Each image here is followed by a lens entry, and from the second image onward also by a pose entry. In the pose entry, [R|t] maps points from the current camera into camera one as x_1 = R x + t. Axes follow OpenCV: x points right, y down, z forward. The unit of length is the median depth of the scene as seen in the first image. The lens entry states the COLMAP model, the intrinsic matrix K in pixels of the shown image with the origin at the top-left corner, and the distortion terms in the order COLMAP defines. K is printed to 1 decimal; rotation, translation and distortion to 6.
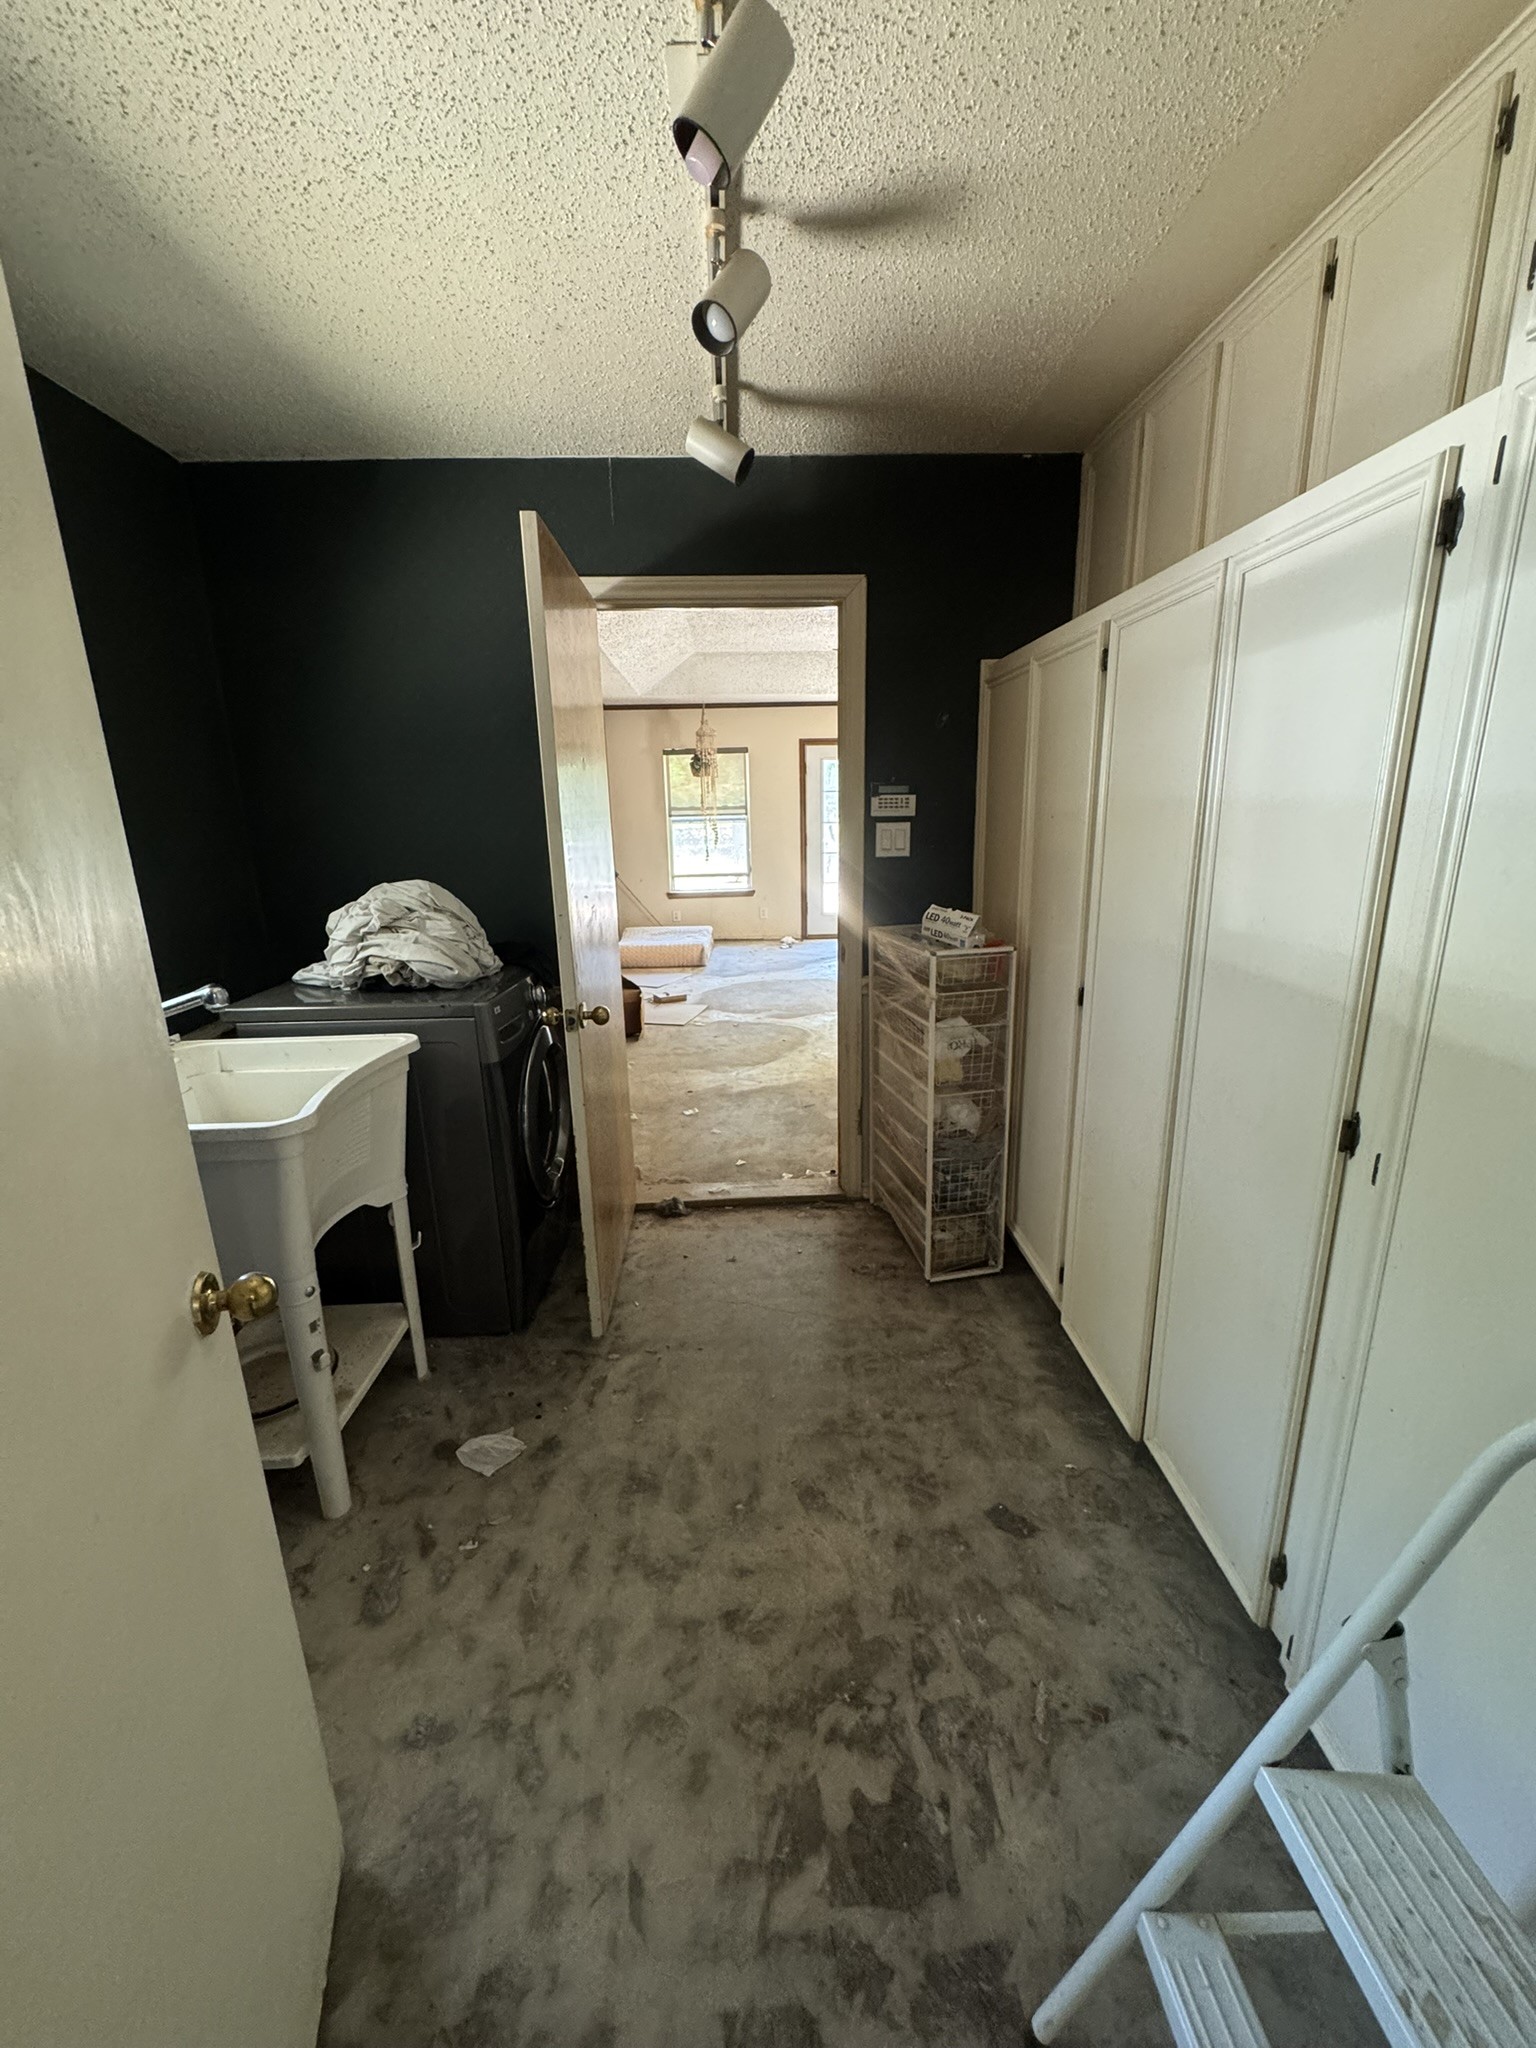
lens RADIAL K [[819.8, 0, 757.4], [0, 819.8, 1027.1], [0, 0, 1]] dist [-0.001986, -0.000252]
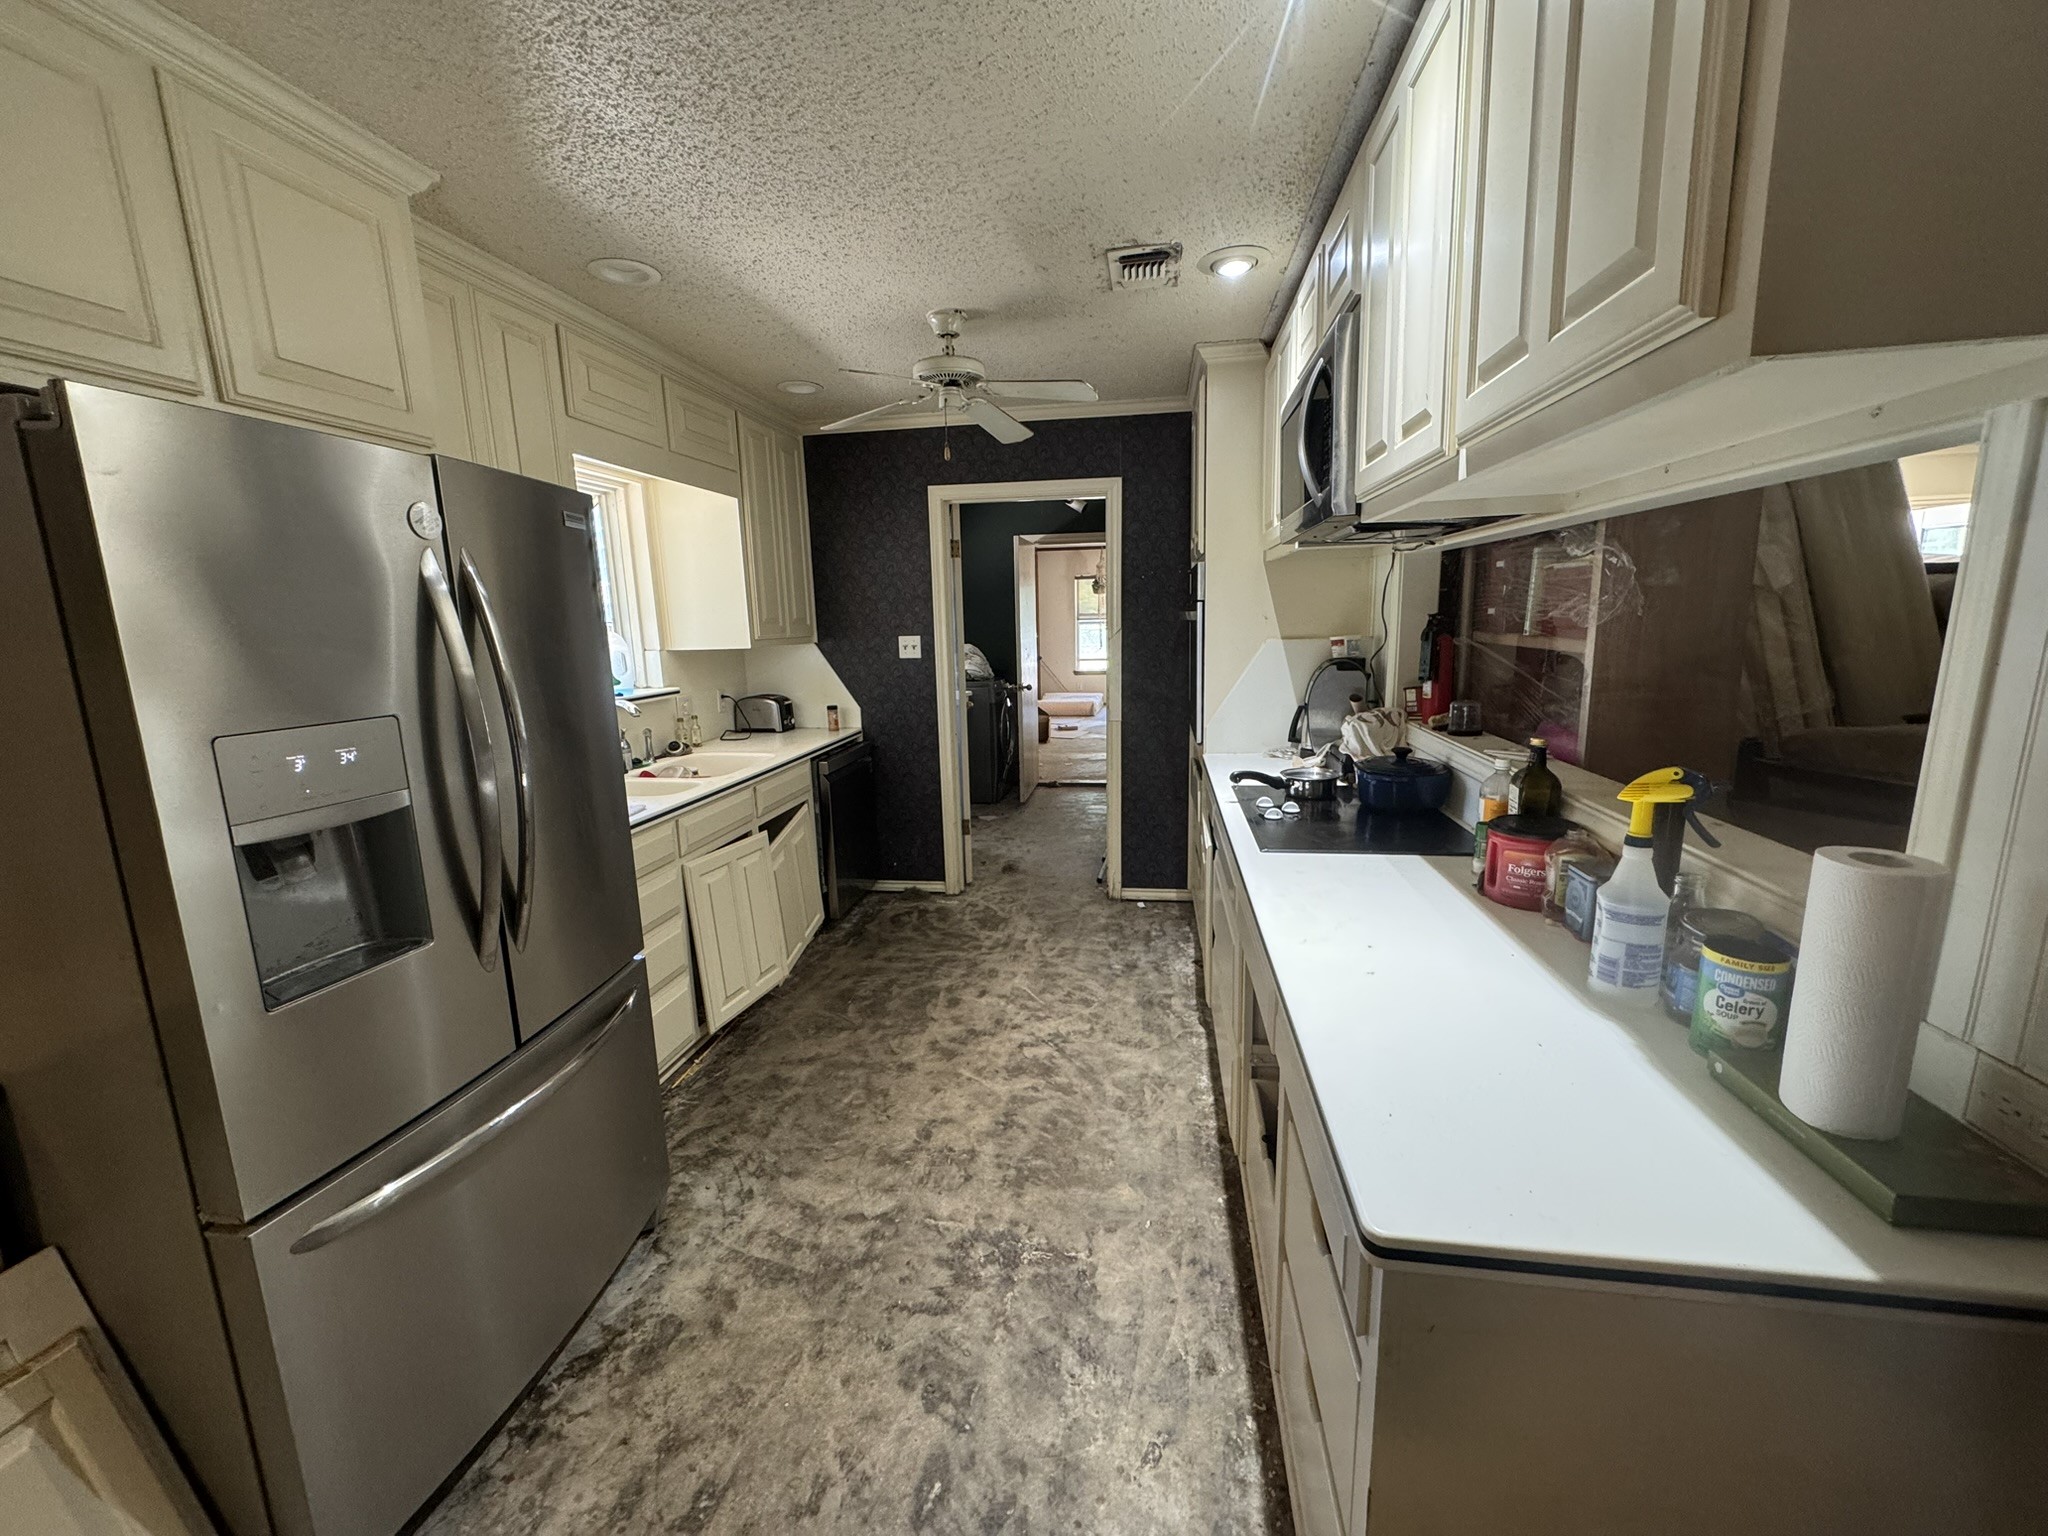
lens RADIAL K [[819.8, 0, 1020.1], [0, 819.8, 767.5], [0, 0, 1]] dist [-0.001986, -0.000252]
pose [[0.980889, 0.041619, -0.190066, 0.118948], [-0.054866, 0.996377, -0.064974, 0.157494], [0.186673, 0.074161, 0.979619, -0.640174]]
